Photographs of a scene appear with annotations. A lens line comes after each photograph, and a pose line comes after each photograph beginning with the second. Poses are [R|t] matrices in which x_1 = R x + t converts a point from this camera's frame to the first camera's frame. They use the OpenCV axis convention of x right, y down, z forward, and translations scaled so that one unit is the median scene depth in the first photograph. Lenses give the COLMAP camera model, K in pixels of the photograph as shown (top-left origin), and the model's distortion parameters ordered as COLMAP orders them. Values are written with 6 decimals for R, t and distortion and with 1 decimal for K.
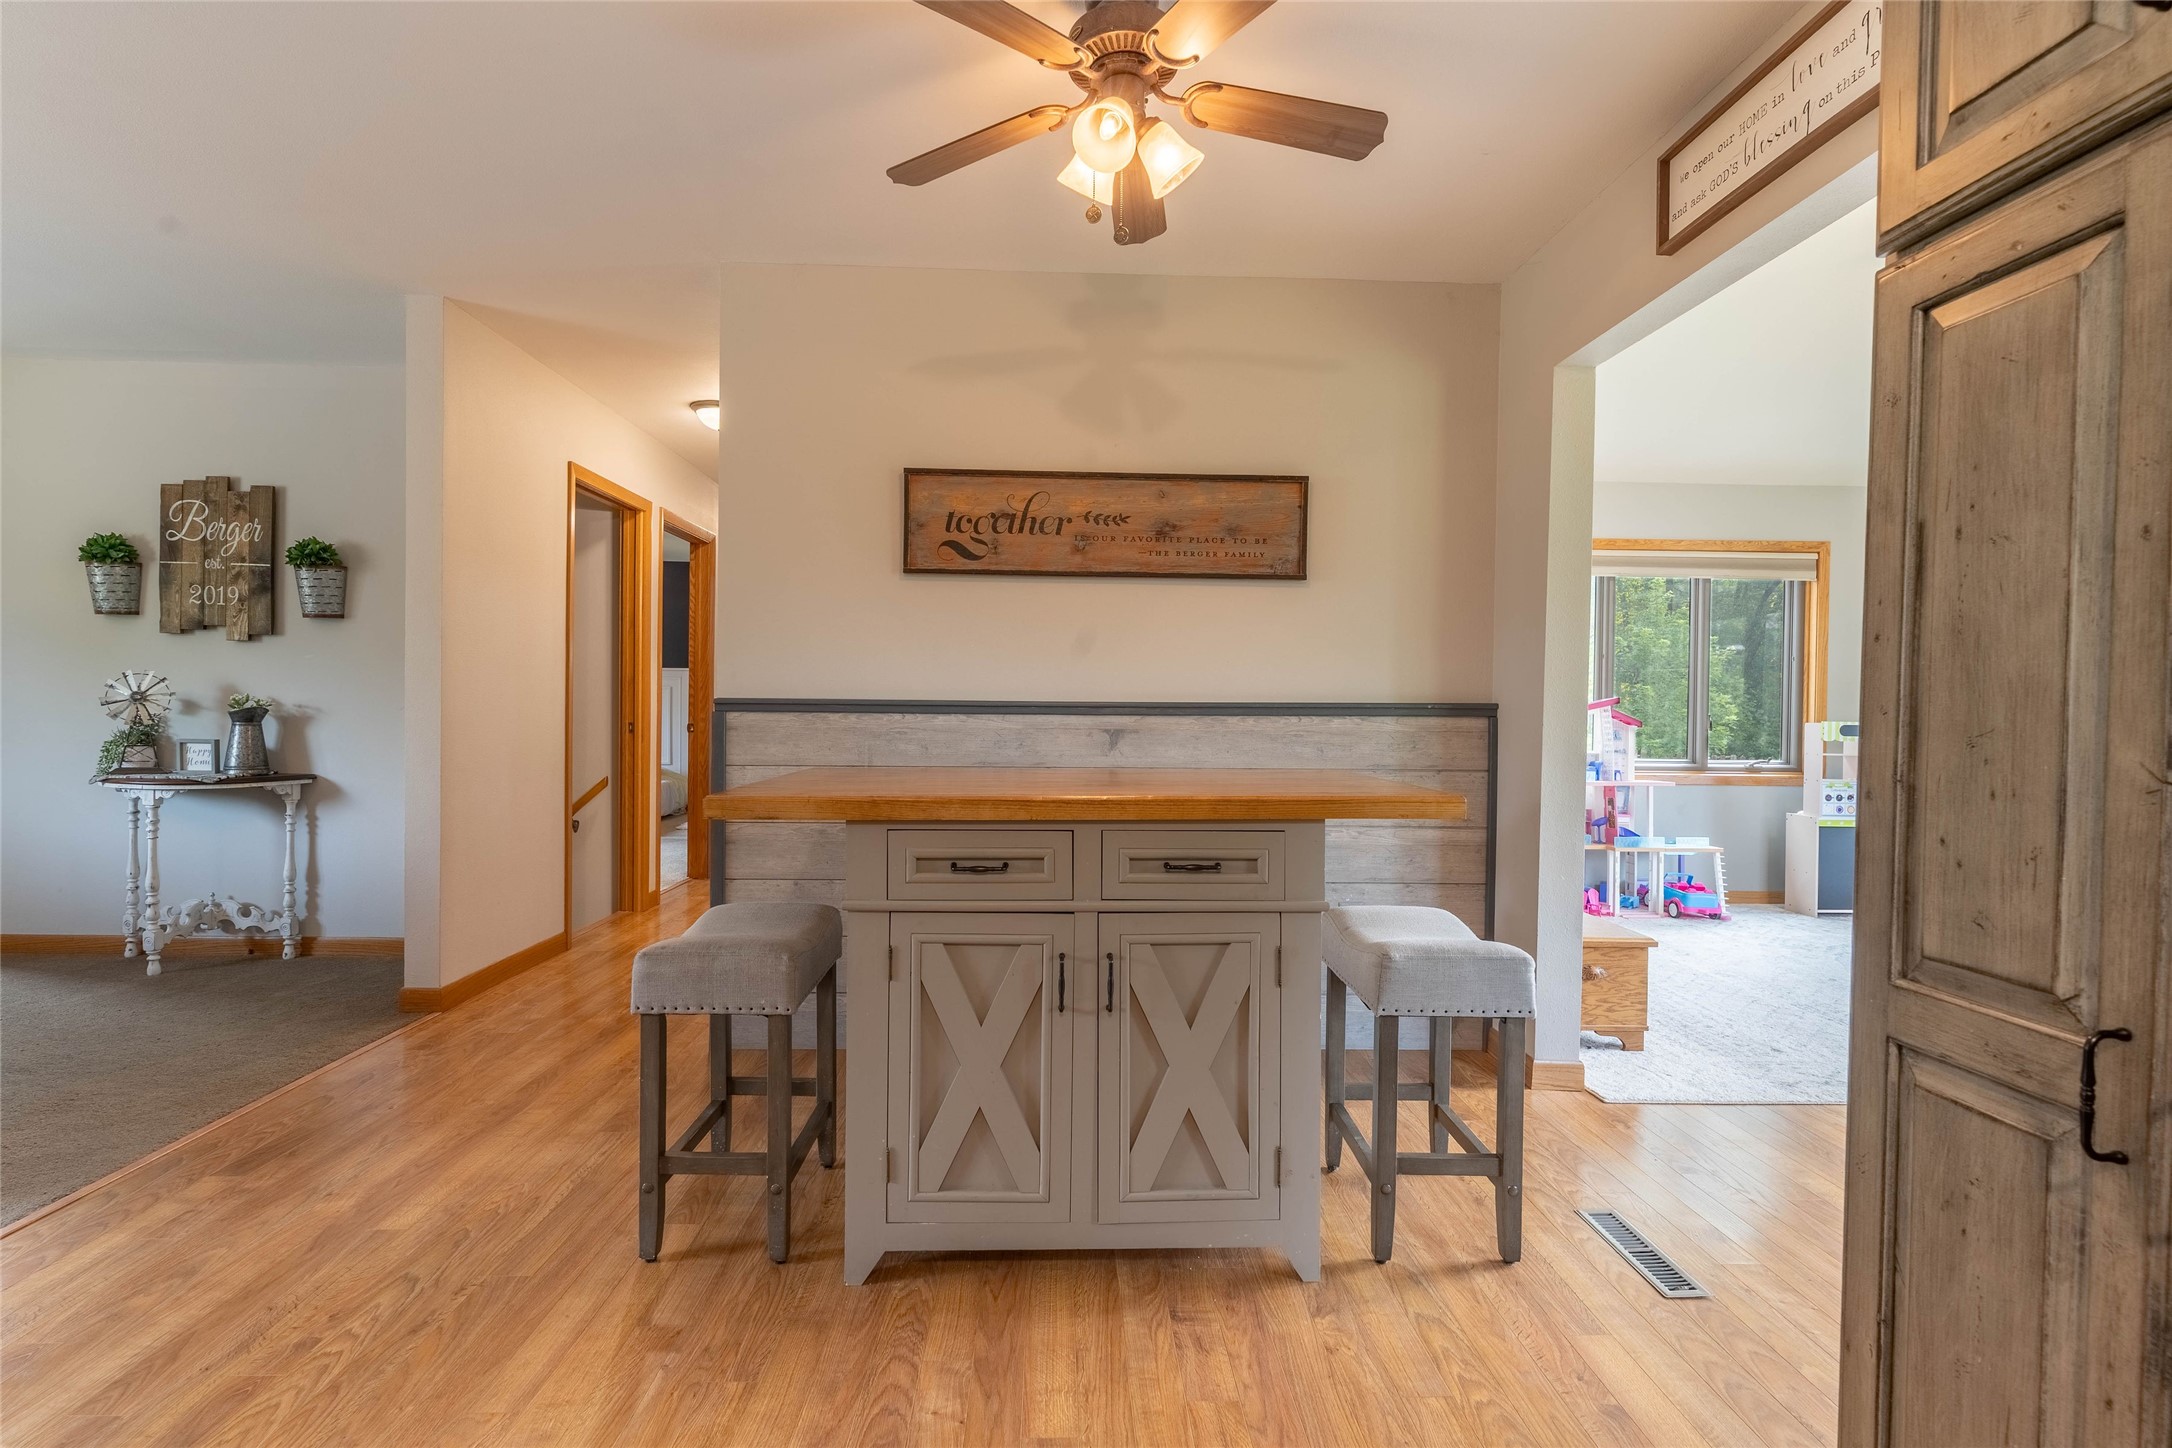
lens RADIAL K [[1037.3, 0, 1076.3], [0, 1037.3, 723.0], [0, 0, 1]] dist [0.004240, -0.000678]
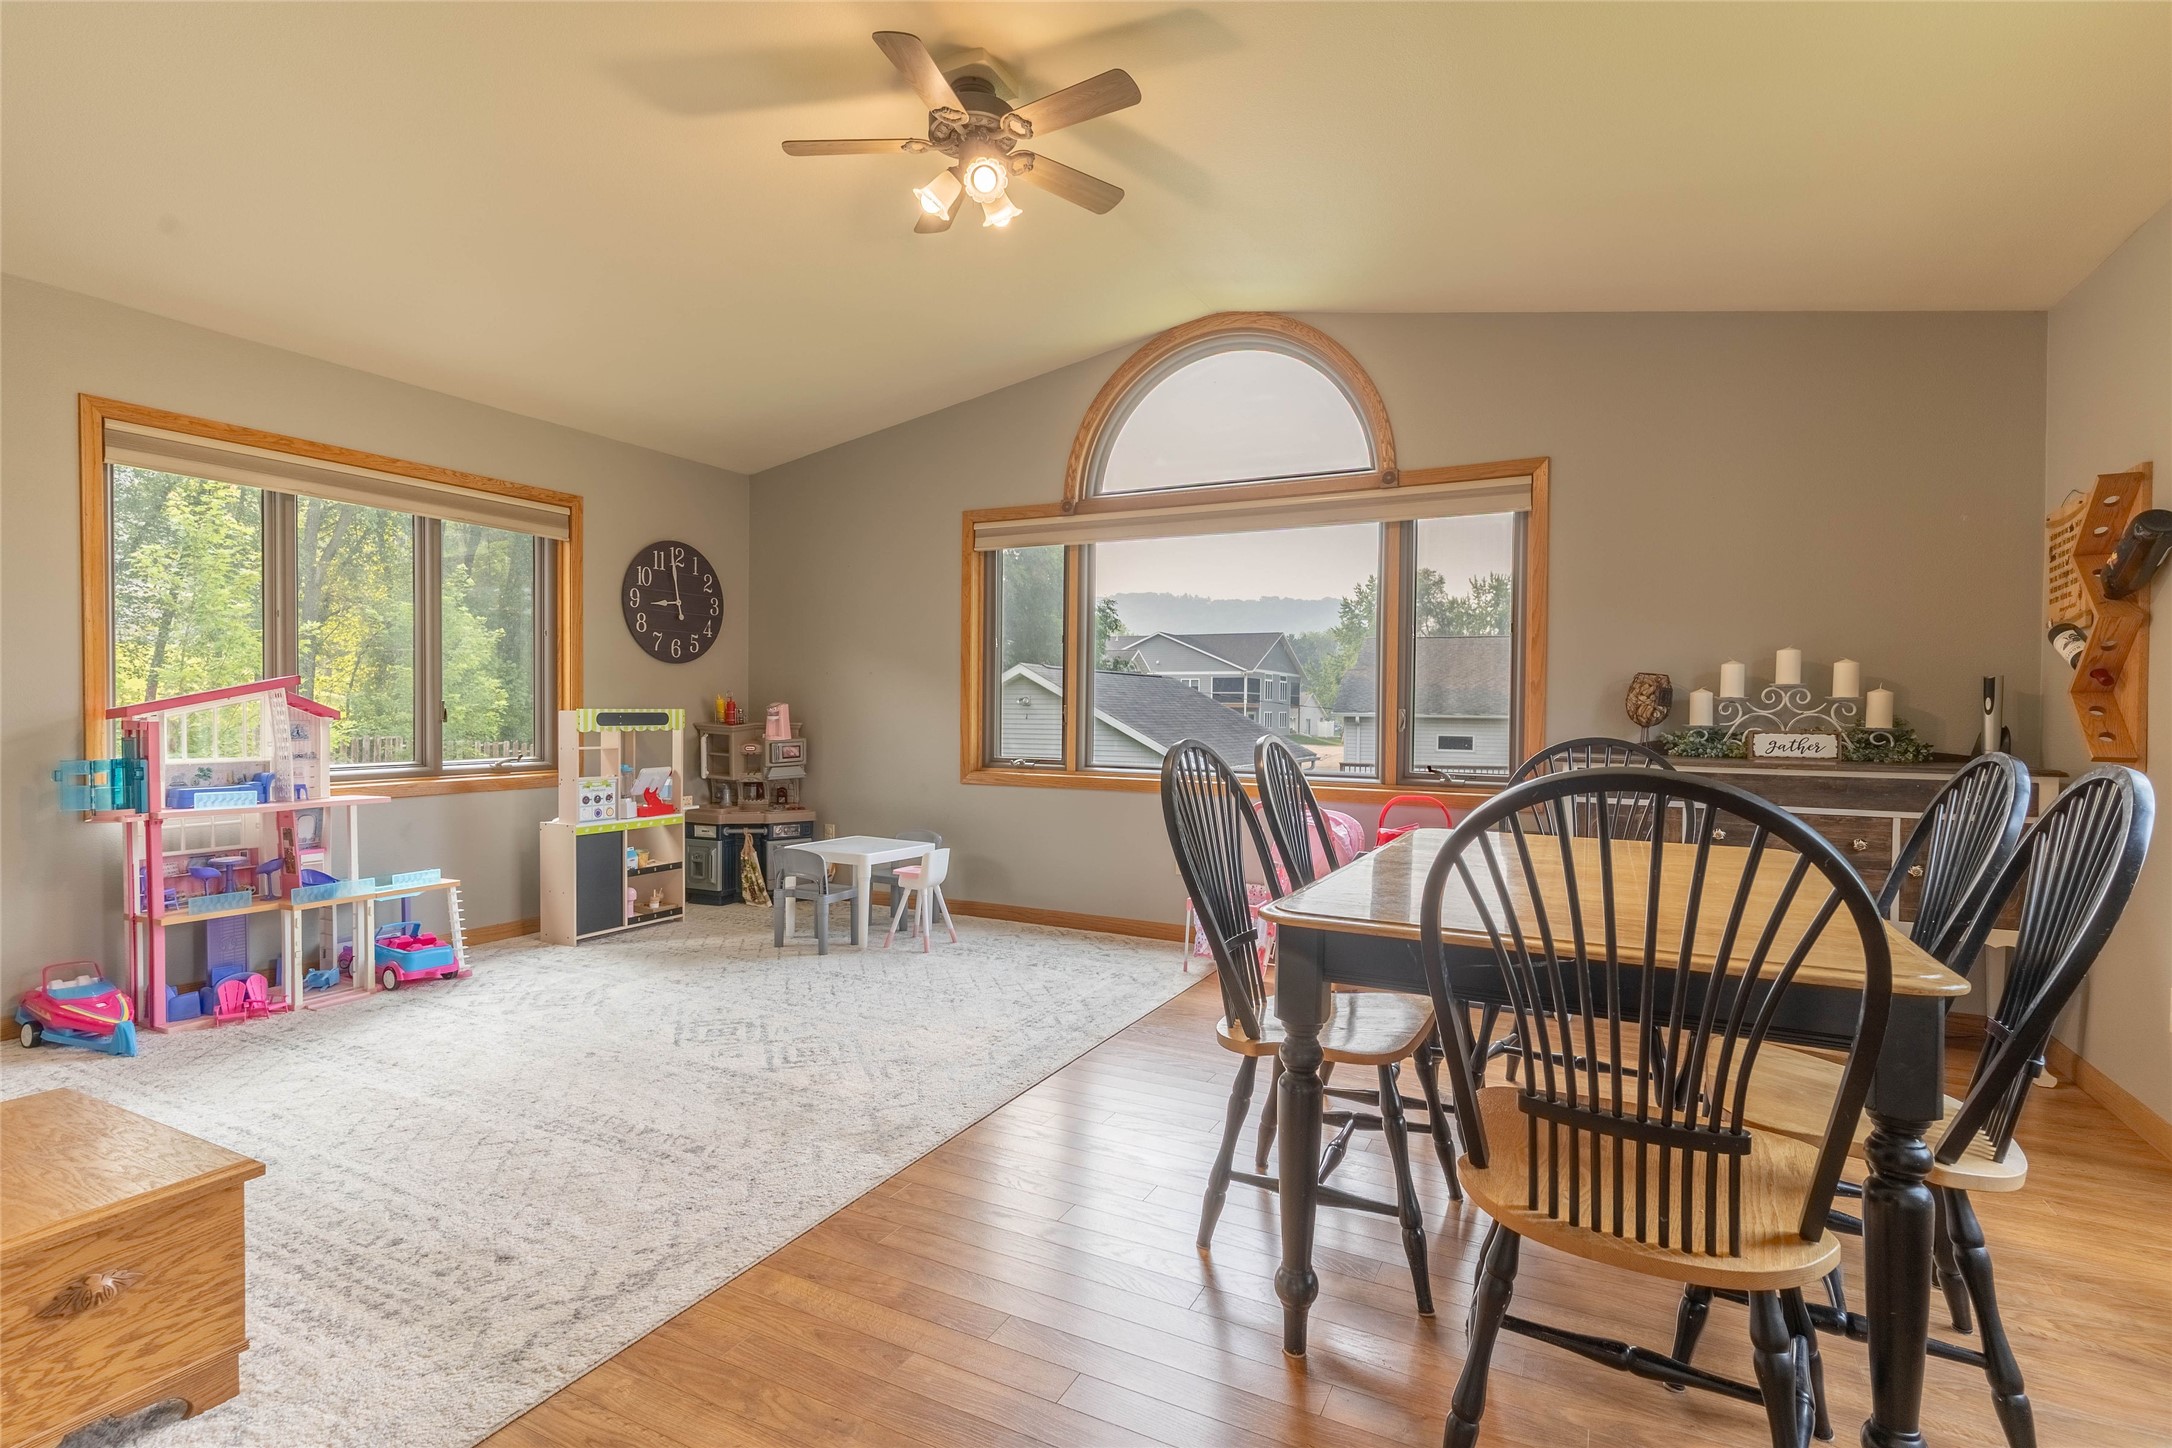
lens RADIAL K [[1037.3, 0, 1076.3], [0, 1037.3, 723.0], [0, 0, 1]] dist [0.004240, -0.000678]
pose [[0.488129, -0.022418, 0.872484, 0.191293], [0.009843, 0.999748, 0.020182, -0.002645], [-0.872716, -0.001264, 0.488227, 0.251526]]
